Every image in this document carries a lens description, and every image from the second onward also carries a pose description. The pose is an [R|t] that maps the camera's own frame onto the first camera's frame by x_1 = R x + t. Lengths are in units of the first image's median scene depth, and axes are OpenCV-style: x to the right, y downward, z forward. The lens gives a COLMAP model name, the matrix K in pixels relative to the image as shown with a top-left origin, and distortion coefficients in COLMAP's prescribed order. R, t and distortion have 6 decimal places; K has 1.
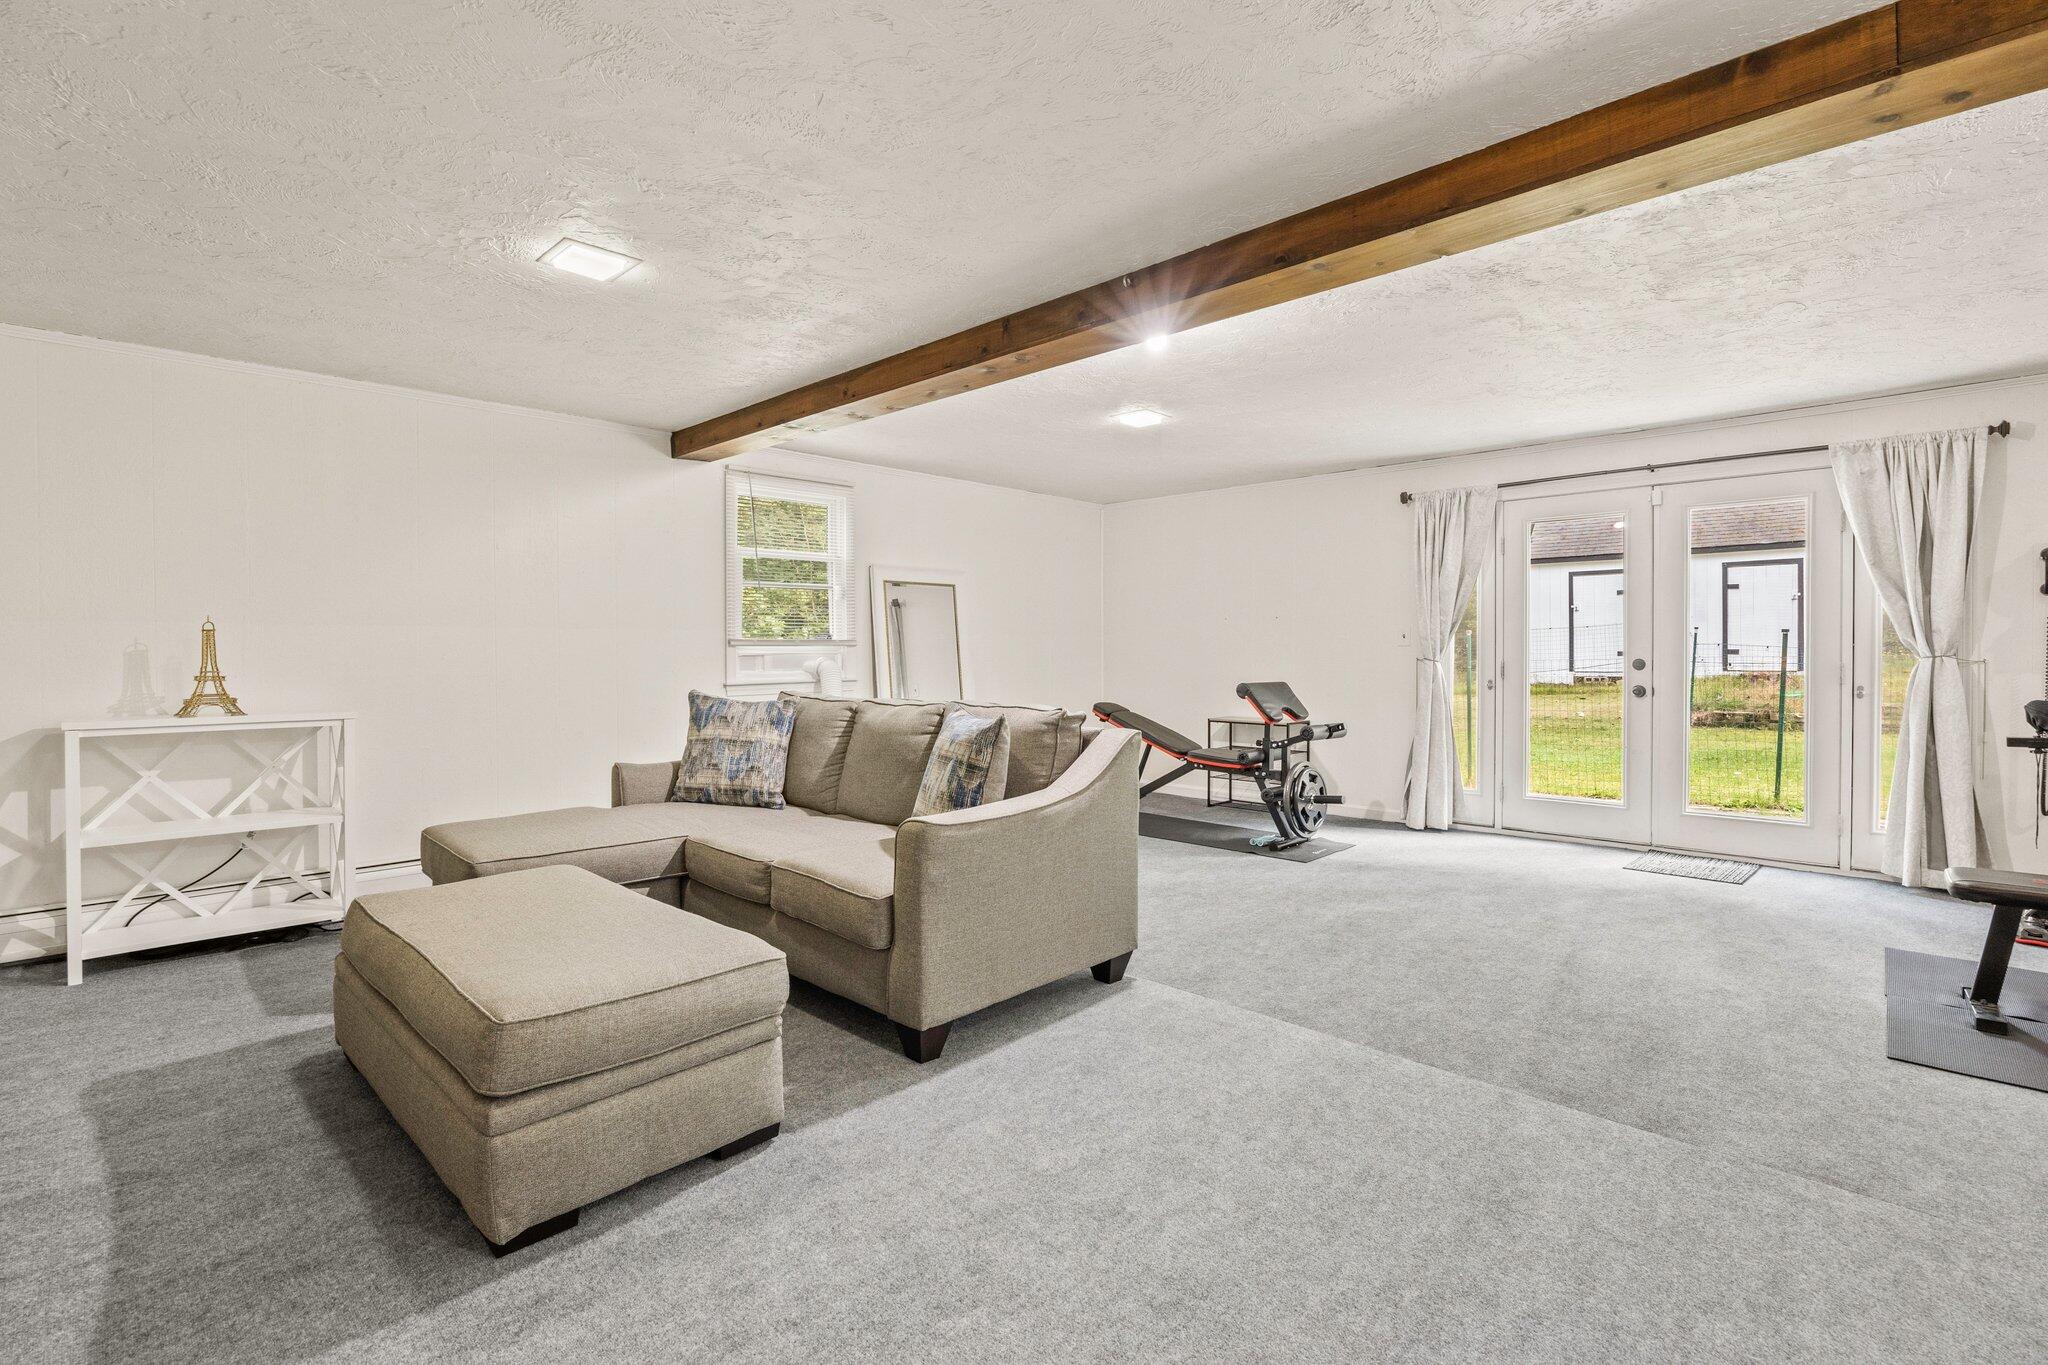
lens RADIAL K [[956.0, 0, 1024.0], [0, 956.0, 682.5], [0, 0, 1]] dist [-0.001846, -0.000308]
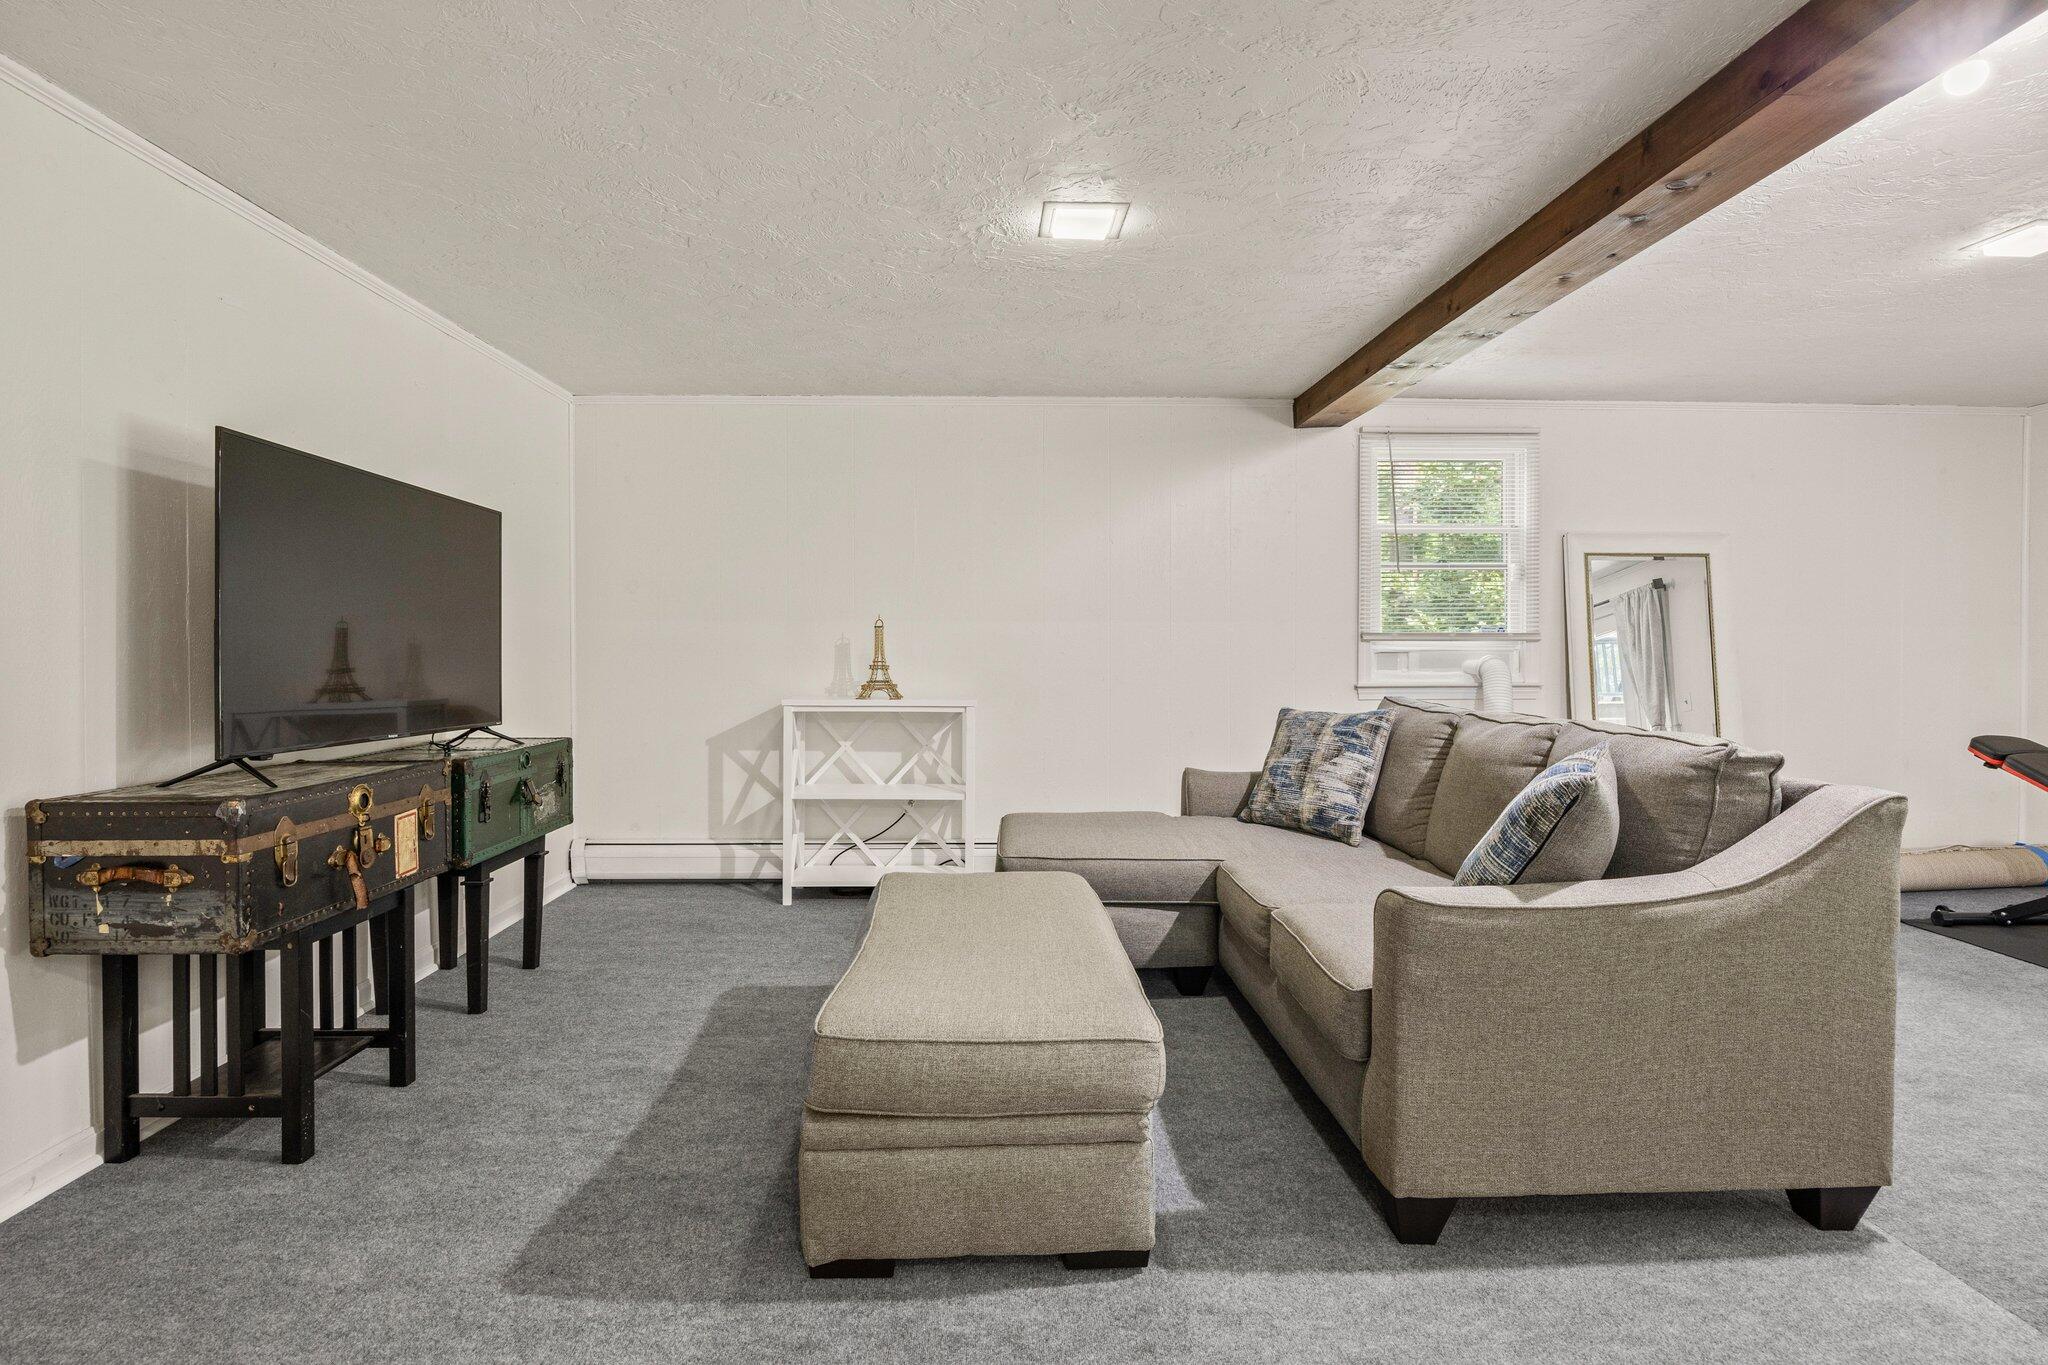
lens RADIAL K [[1019.0, 0, 1022.9], [0, 1019.0, 669.2], [0, 0, 1]] dist [-0.004484, -0.000243]
pose [[0.715429, 0.020204, -0.698393, 0.172149], [-0.028260, 0.999601, -0.000031, -0.007426], [0.698114, 0.019758, 0.715714, 0.233712]]
